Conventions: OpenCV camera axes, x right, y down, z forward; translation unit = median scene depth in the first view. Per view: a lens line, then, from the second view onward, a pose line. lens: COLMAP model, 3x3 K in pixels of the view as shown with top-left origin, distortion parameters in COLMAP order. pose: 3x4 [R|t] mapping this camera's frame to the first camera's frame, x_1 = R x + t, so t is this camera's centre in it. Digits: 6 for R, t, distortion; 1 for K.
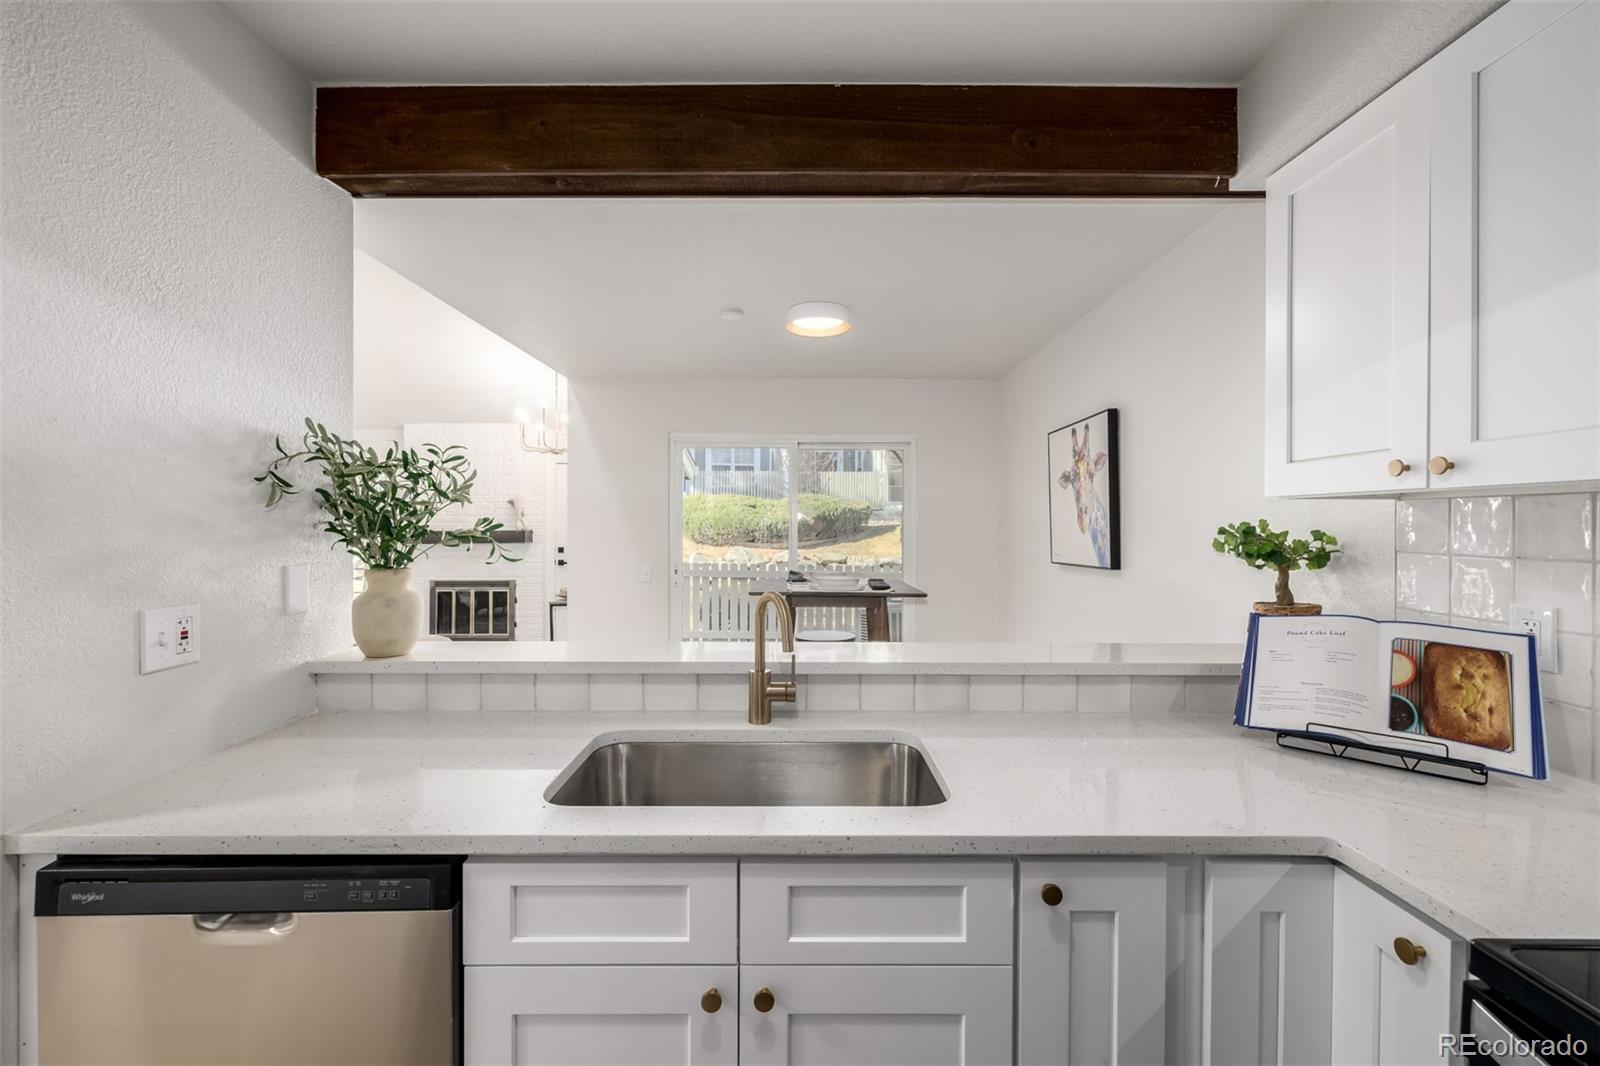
lens RADIAL K [[668.8, 0, 798.4], [0, 668.8, 529.0], [0, 0, 1]] dist [0.000930, -0.000156]
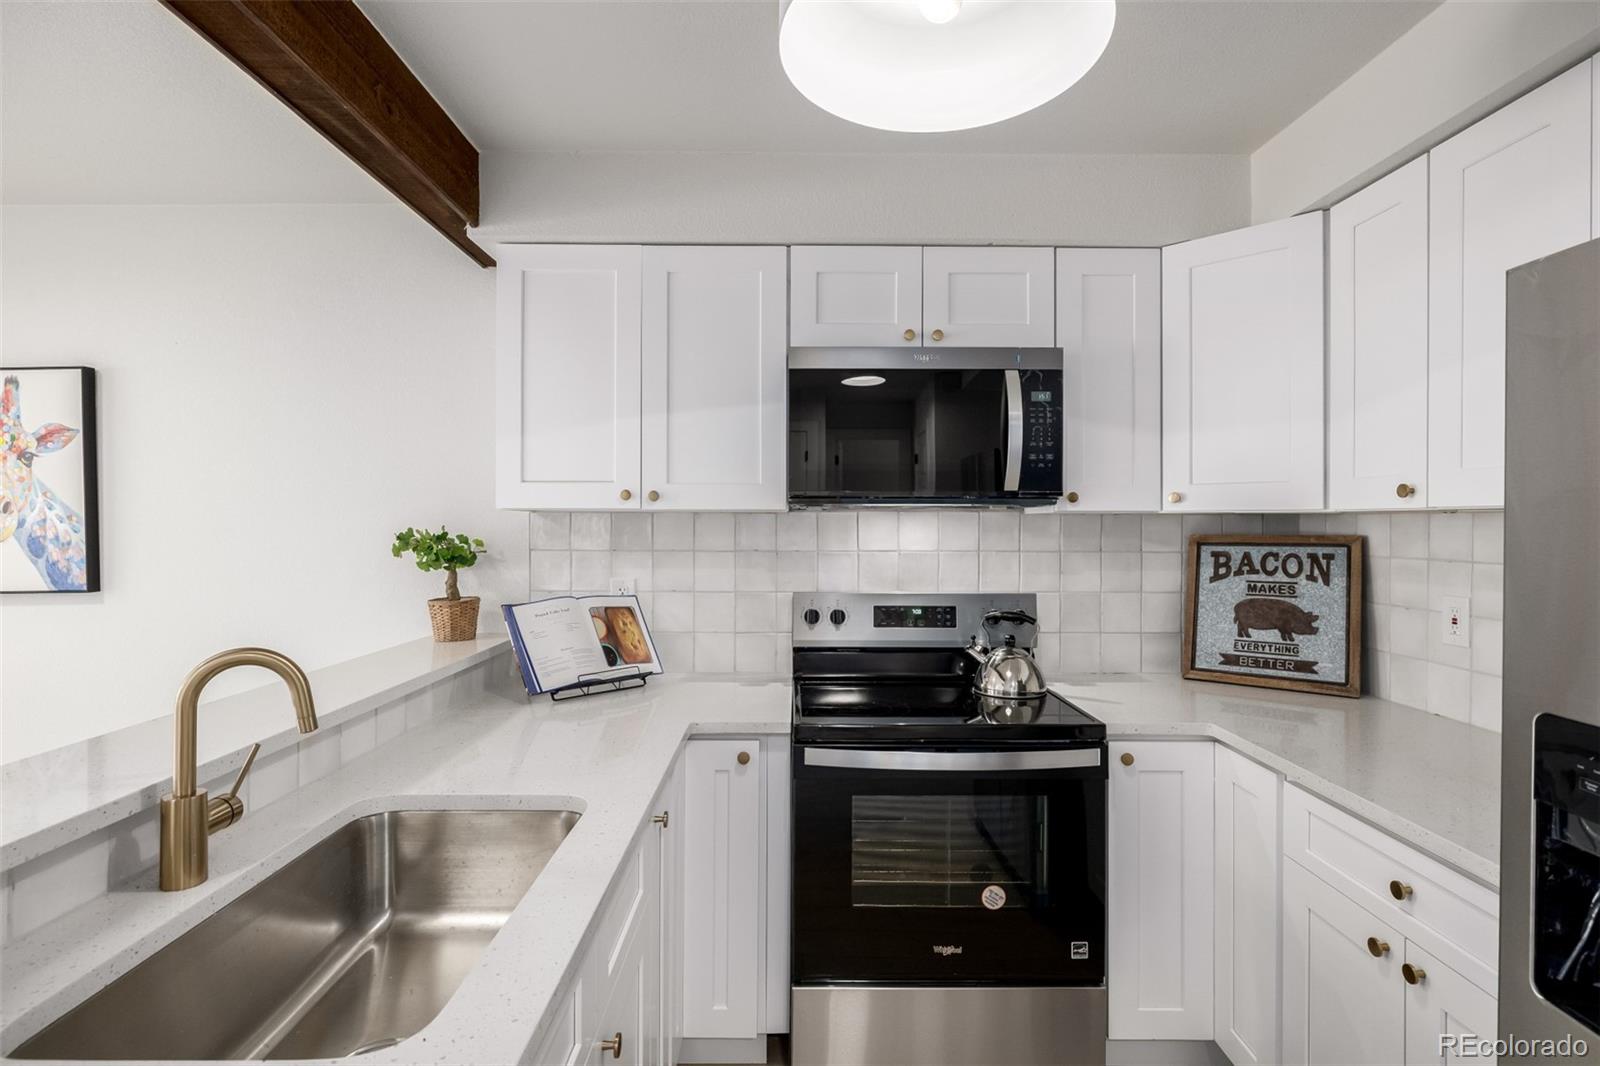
lens RADIAL K [[793.8, 0, 799.1], [0, 793.8, 523.4], [0, 0, 1]] dist [-0.005375, 0.000562]
pose [[-0.010902, 0.000232, 0.999941, -0.710593], [0.004515, 0.999990, -0.000183, -0.017060], [-0.999930, 0.004512, -0.010903, 0.458975]]
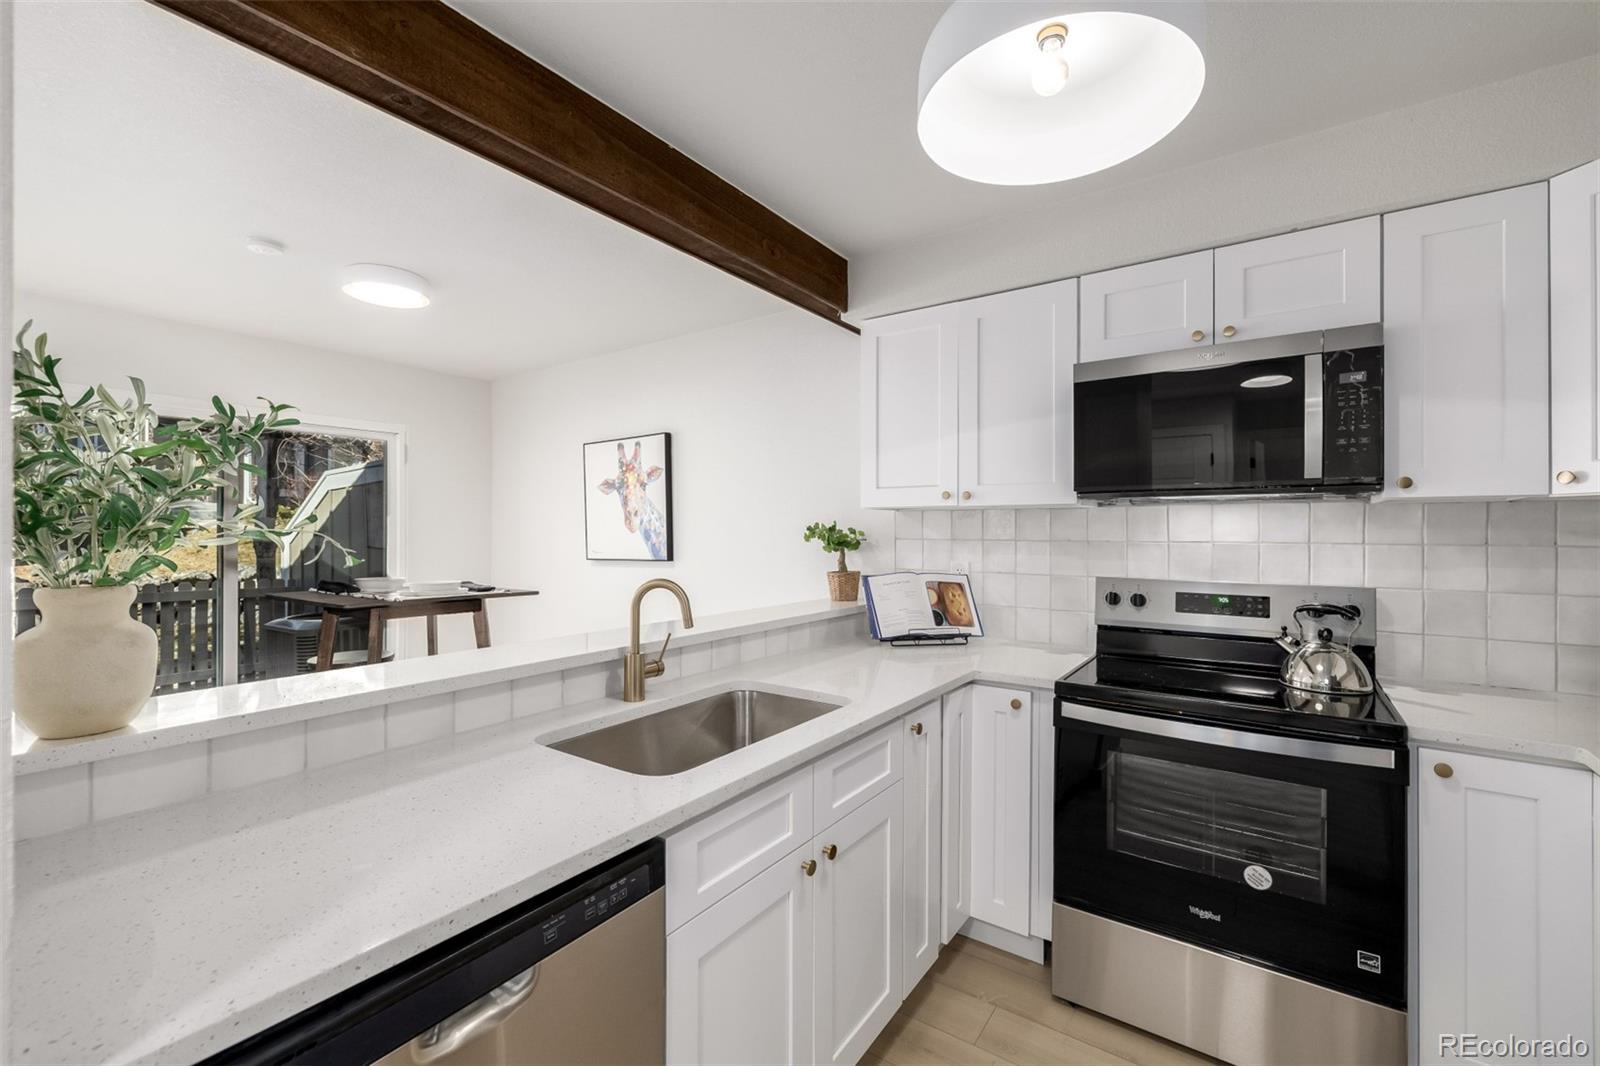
lens RADIAL K [[672.6, 0, 799.3], [0, 672.6, 528.4], [0, 0, 1]] dist [-0.000161, -0.000011]
pose [[0.576545, 0.002481, 0.817061, -0.767703], [0.004272, 0.999973, -0.006051, 0.014834], [-0.817054, 0.006979, 0.576519, 0.138134]]
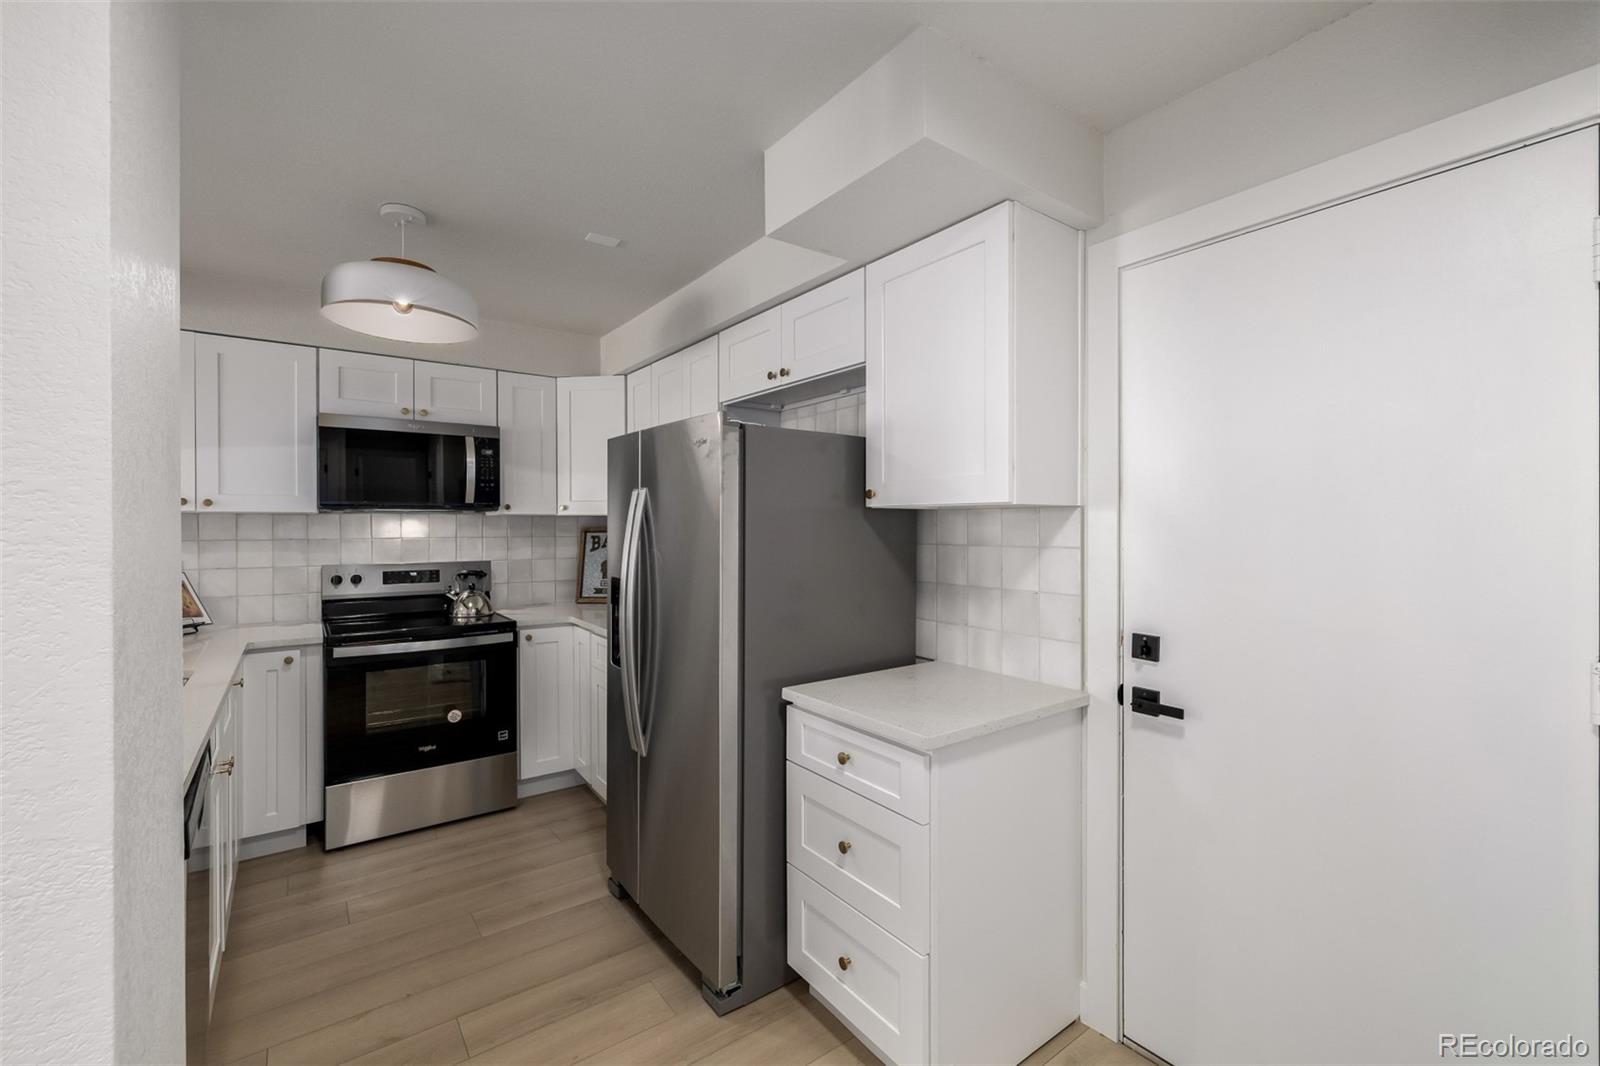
lens RADIAL K [[670.3, 0, 802.5], [0, 670.3, 527.6], [0, 0, 1]] dist [0.000704, 0.000108]
pose [[-0.598792, -0.002748, 0.800899, -1.646980], [0.006942, 0.999939, 0.008621, -0.005356], [-0.800874, 0.010722, -0.598737, 0.502286]]
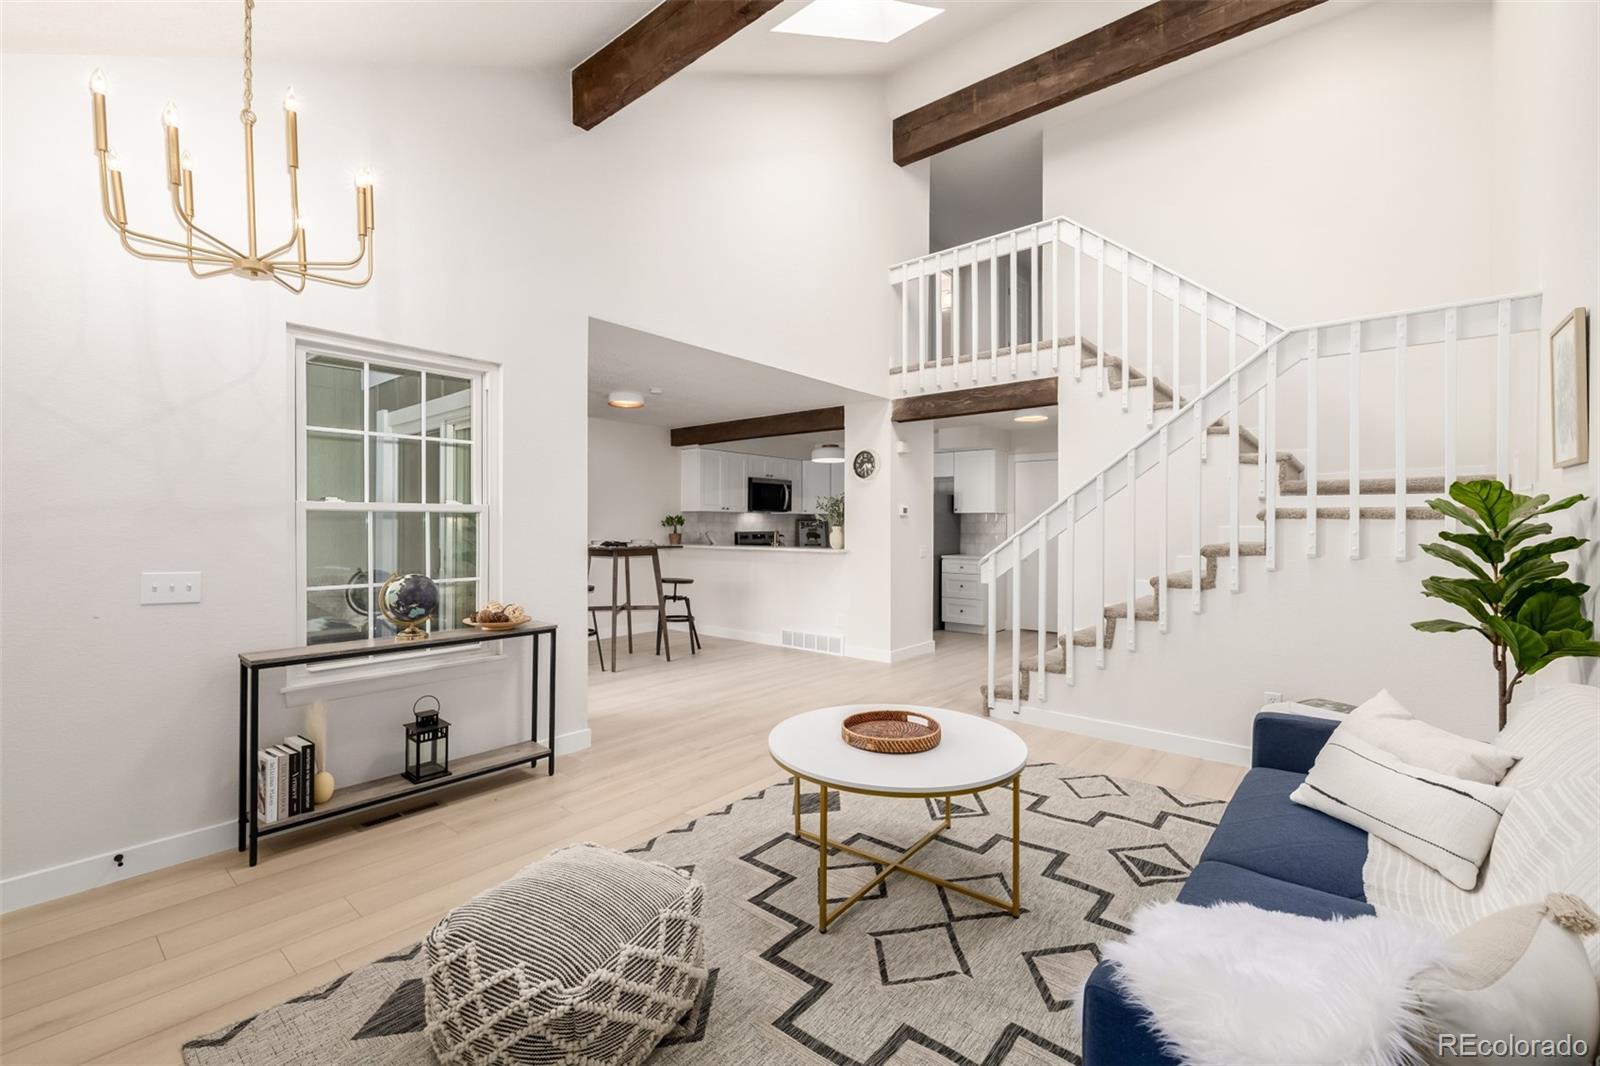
lens RADIAL K [[677.6, 0, 801.3], [0, 677.6, 525.7], [0, 0, 1]] dist [0.000741, 0.000048]
pose [[-0.766502, -0.005086, 0.642222, -3.109206], [-0.002129, 0.999983, 0.005378, 0.037504], [-0.642239, 0.002755, -0.766500, 4.332897]]
